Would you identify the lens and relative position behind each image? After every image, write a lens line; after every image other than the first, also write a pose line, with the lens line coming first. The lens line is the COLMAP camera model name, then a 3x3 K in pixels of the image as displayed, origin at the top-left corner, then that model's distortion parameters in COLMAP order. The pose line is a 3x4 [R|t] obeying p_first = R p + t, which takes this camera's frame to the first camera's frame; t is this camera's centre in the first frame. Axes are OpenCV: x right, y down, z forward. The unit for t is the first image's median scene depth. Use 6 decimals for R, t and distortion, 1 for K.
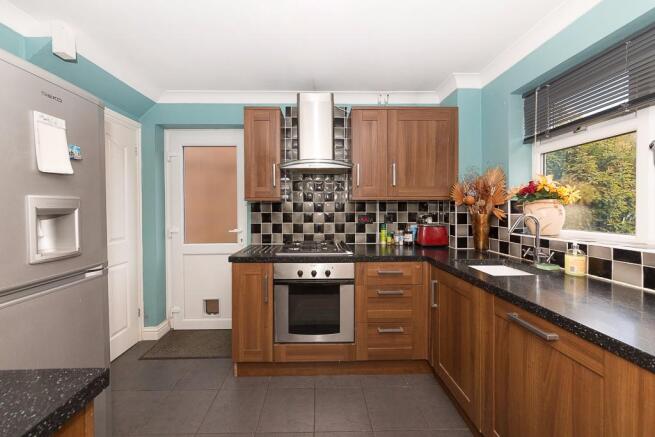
lens RADIAL K [[229.8, 0, 325.1], [0, 229.8, 219.0], [0, 0, 1]] dist [-0.002317, 0.000047]
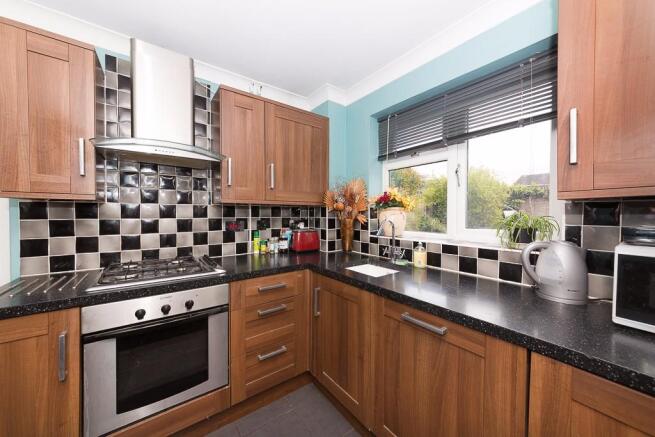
lens RADIAL K [[229.8, 0, 325.1], [0, 229.8, 219.0], [0, 0, 1]] dist [-0.002317, 0.000047]
pose [[0.819861, -0.009285, 0.572487, -0.044629], [0.020372, 0.999708, -0.012961, -0.009990], [-0.572200, 0.022289, 0.819811, 0.154871]]
